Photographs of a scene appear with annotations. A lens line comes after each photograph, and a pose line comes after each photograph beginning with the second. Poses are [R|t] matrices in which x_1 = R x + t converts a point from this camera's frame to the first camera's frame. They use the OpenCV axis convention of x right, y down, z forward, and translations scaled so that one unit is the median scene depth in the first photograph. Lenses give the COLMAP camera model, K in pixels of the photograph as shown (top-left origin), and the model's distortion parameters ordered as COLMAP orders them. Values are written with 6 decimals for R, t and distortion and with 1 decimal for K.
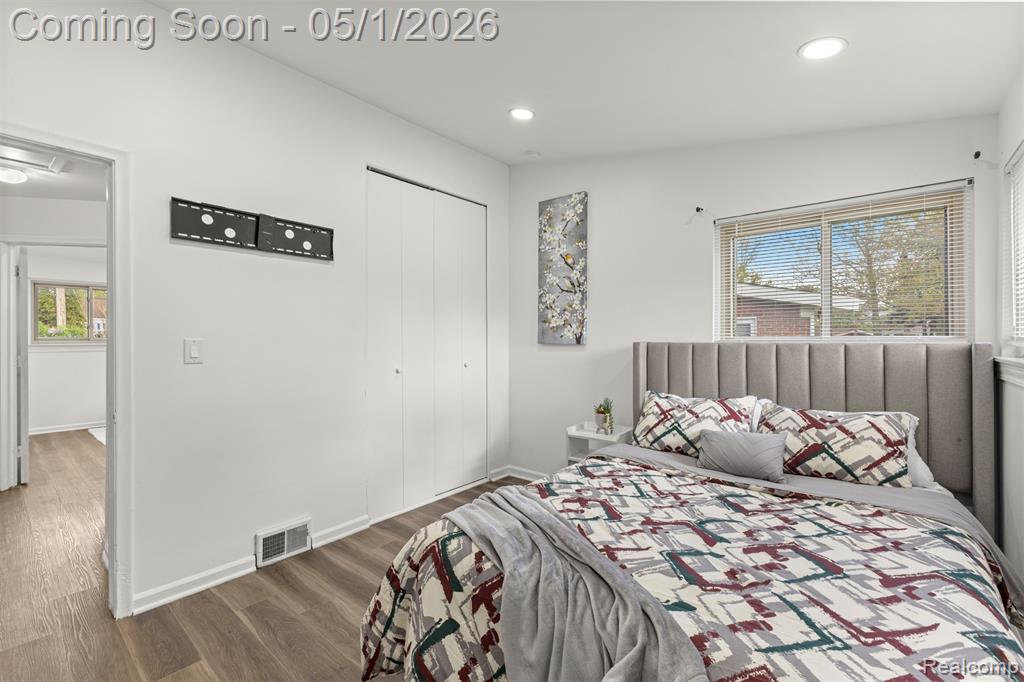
lens RADIAL K [[436.6, 0, 513.1], [0, 436.6, 338.9], [0, 0, 1]] dist [0.009868, 0.000086]
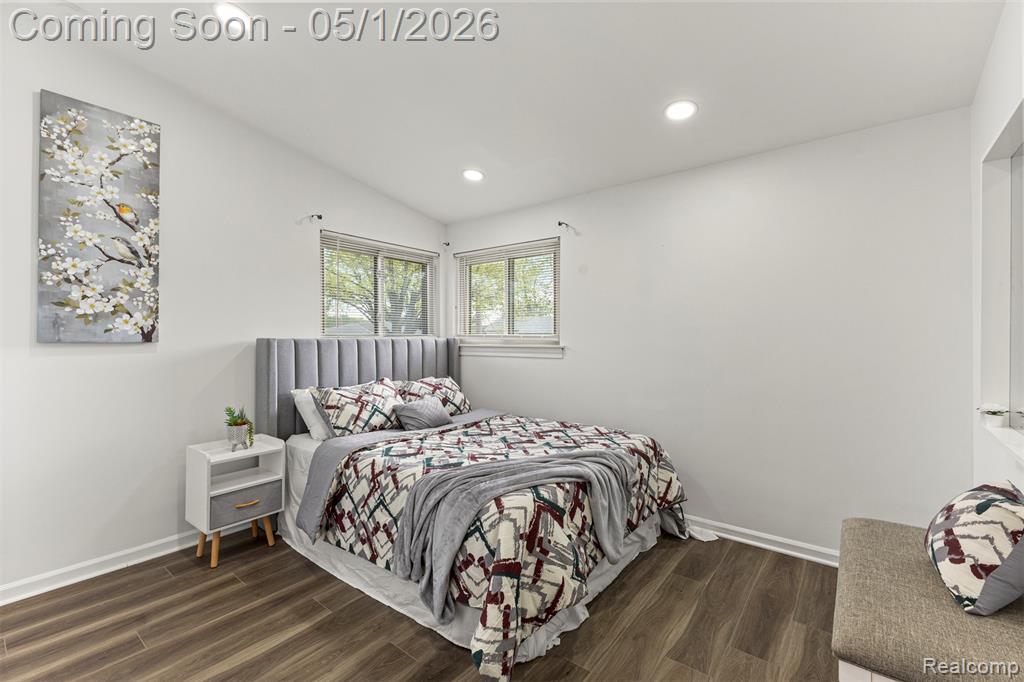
lens RADIAL K [[441.5, 0, 512.2], [0, 441.5, 337.2], [0, 0, 1]] dist [0.001743, 0.000069]
pose [[-0.031621, 0.000812, 0.999500, -0.560200], [0.002204, 0.999997, -0.000743, 0.005960], [-0.999498, 0.002179, -0.031622, 0.447283]]
